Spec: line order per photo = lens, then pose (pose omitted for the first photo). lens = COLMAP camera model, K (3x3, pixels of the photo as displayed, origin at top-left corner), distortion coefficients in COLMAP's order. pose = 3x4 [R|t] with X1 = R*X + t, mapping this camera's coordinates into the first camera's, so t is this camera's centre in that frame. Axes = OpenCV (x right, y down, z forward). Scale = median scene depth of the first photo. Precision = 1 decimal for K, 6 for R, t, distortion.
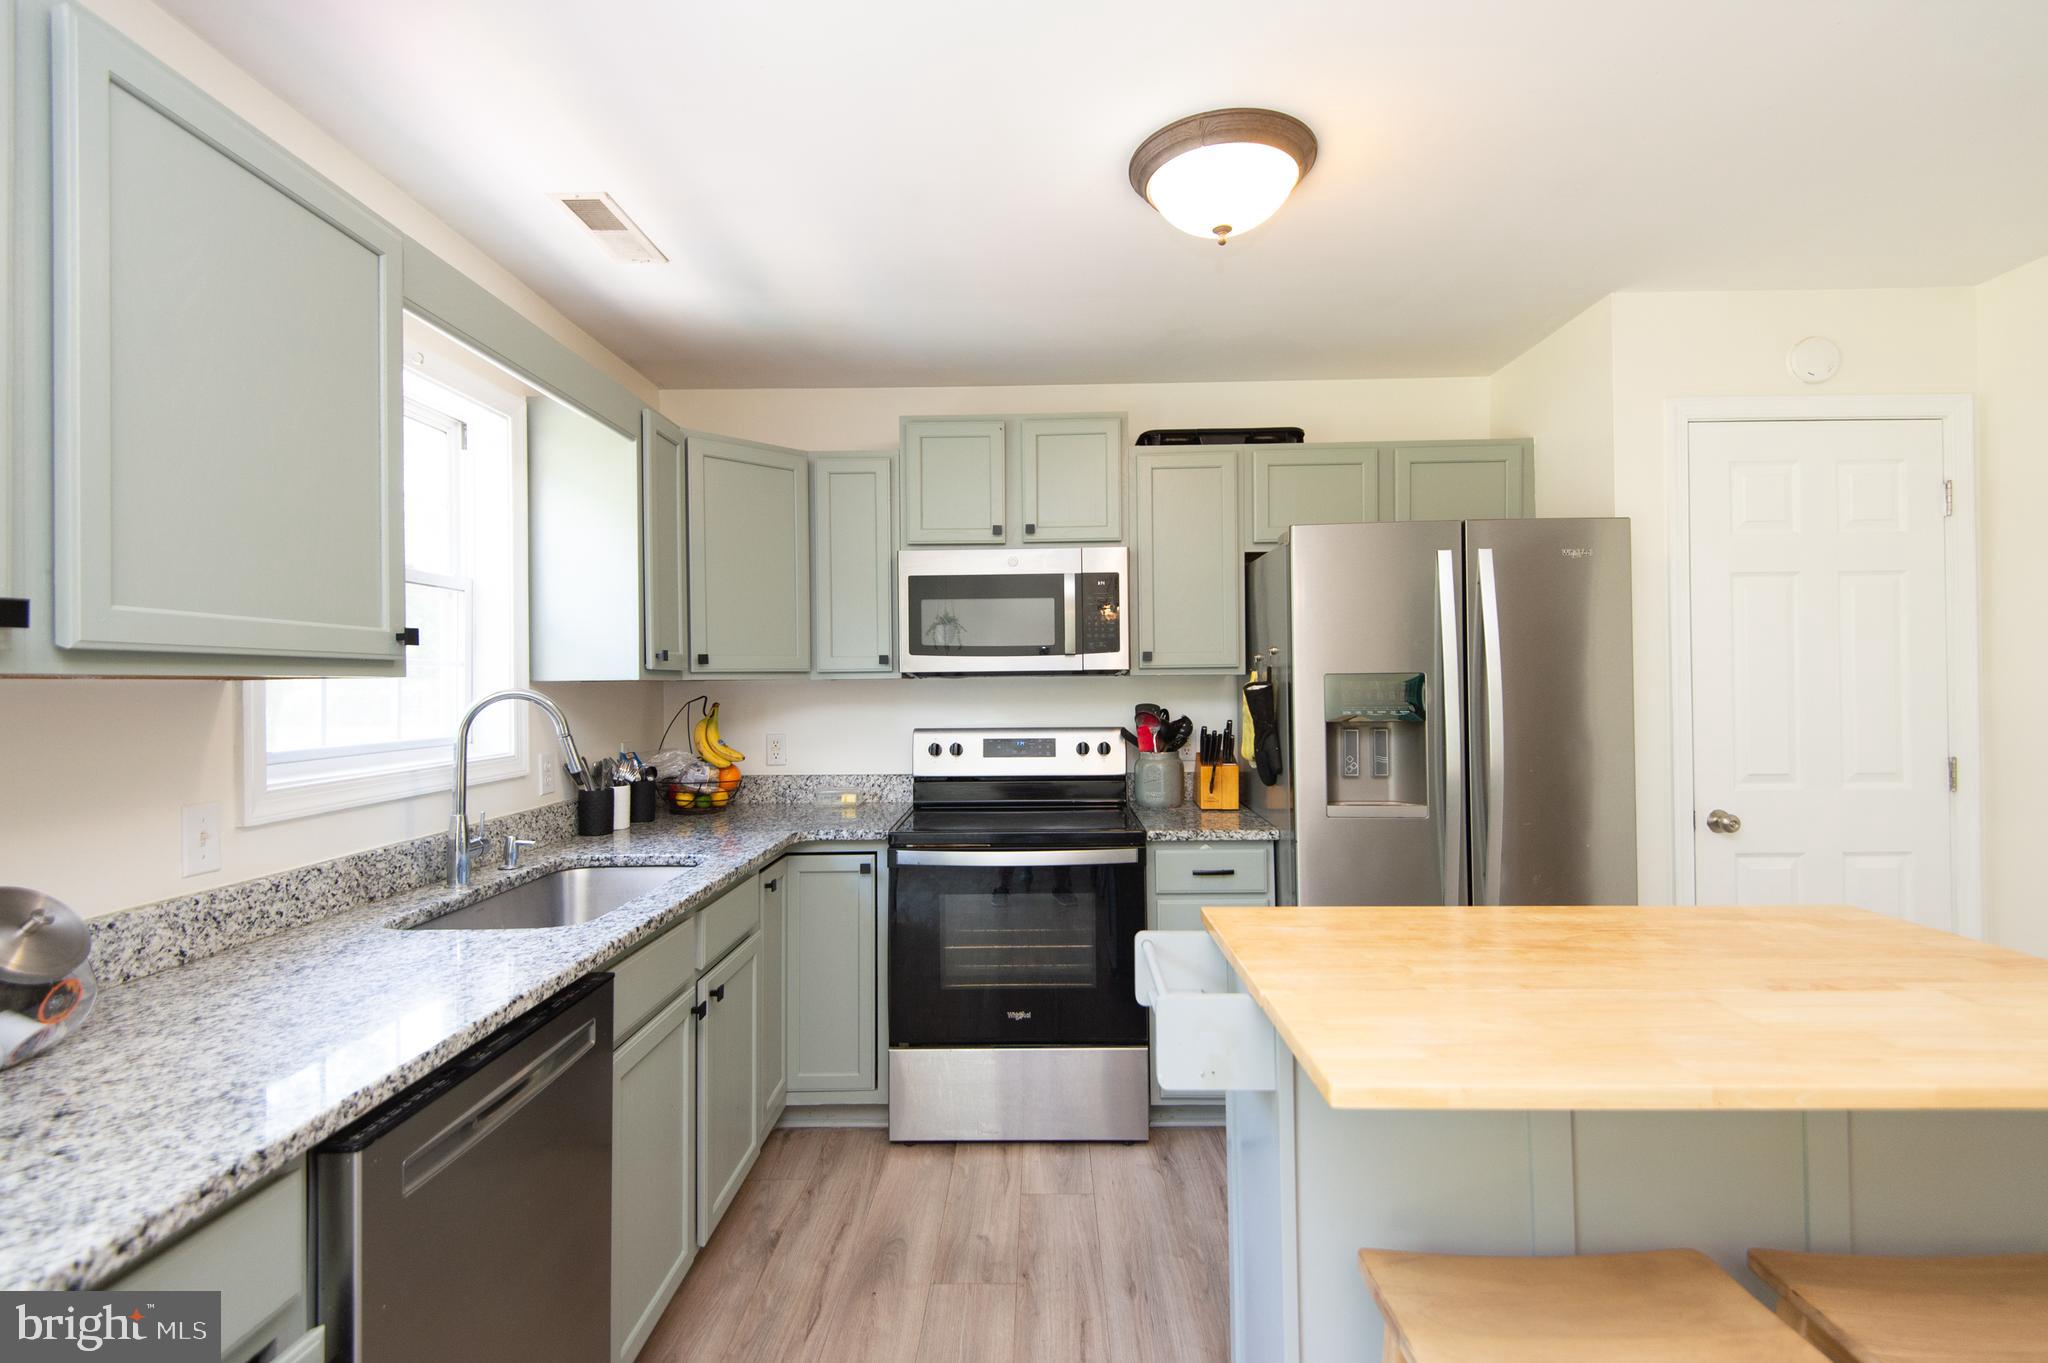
lens RADIAL K [[944.2, 0, 1022.7], [0, 944.2, 677.4], [0, 0, 1]] dist [0.023428, -0.008482]
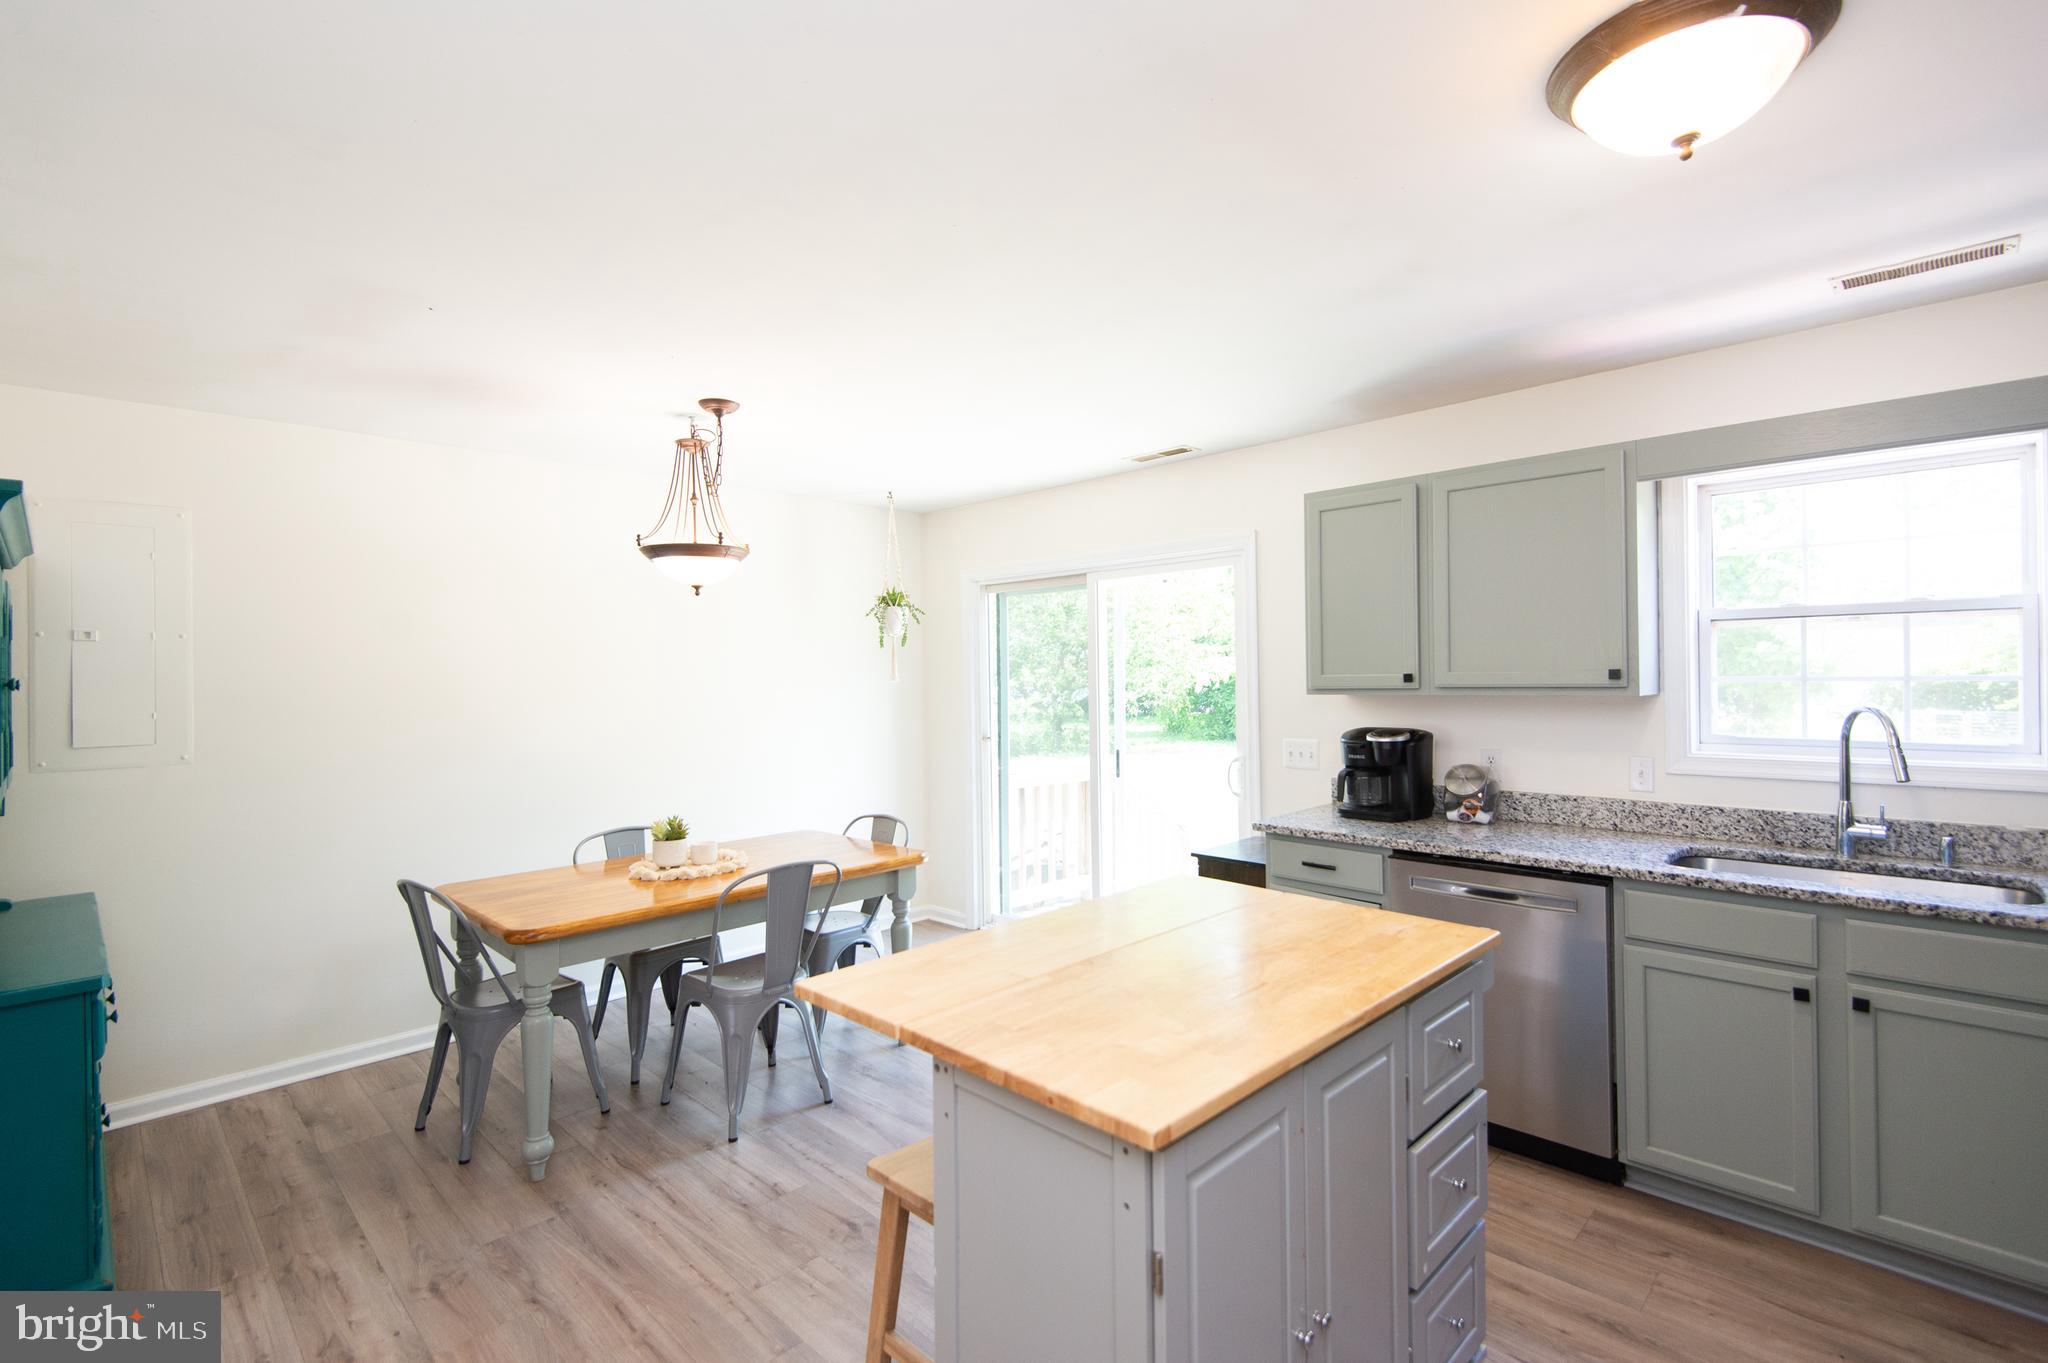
lens RADIAL K [[944.2, 0, 1015.6], [0, 944.2, 678.3], [0, 0, 1]] dist [0.023428, -0.008482]
pose [[-0.709009, 0.026357, -0.704707, 0.767127], [0.029690, 0.999531, 0.007512, -0.044417], [0.704574, -0.015597, -0.709459, 0.786703]]
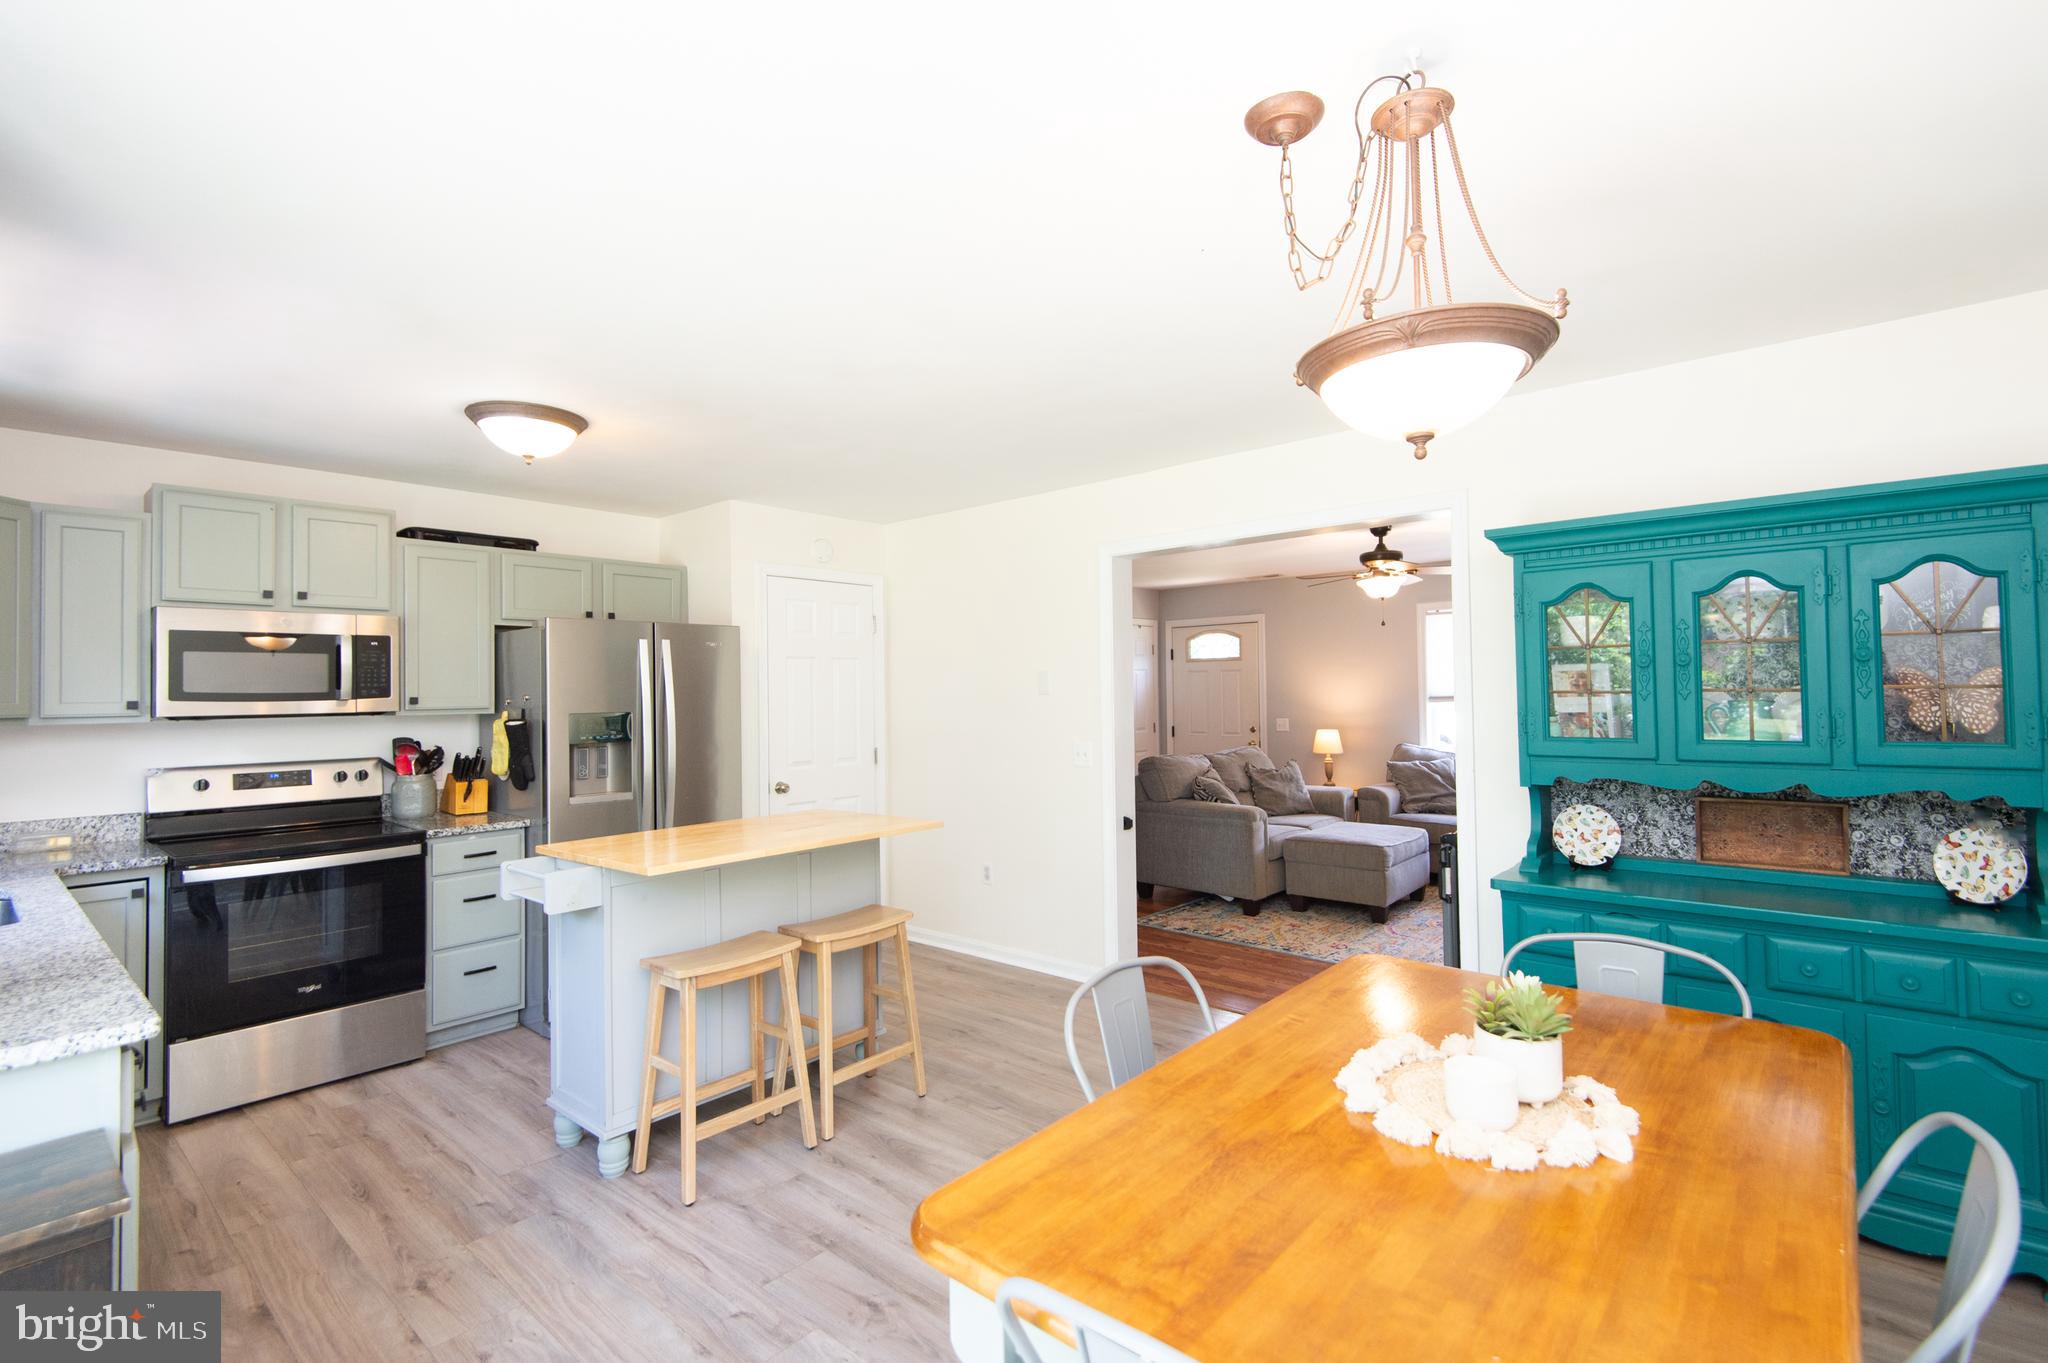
lens RADIAL K [[944.2, 0, 1028.9], [0, 944.2, 673.4], [0, 0, 1]] dist [0.023428, -0.008482]
pose [[0.649467, 0.015027, 0.760242, -0.325189], [0.009095, 0.999580, -0.027527, -0.016392], [-0.760336, 0.024793, 0.649057, -0.513513]]
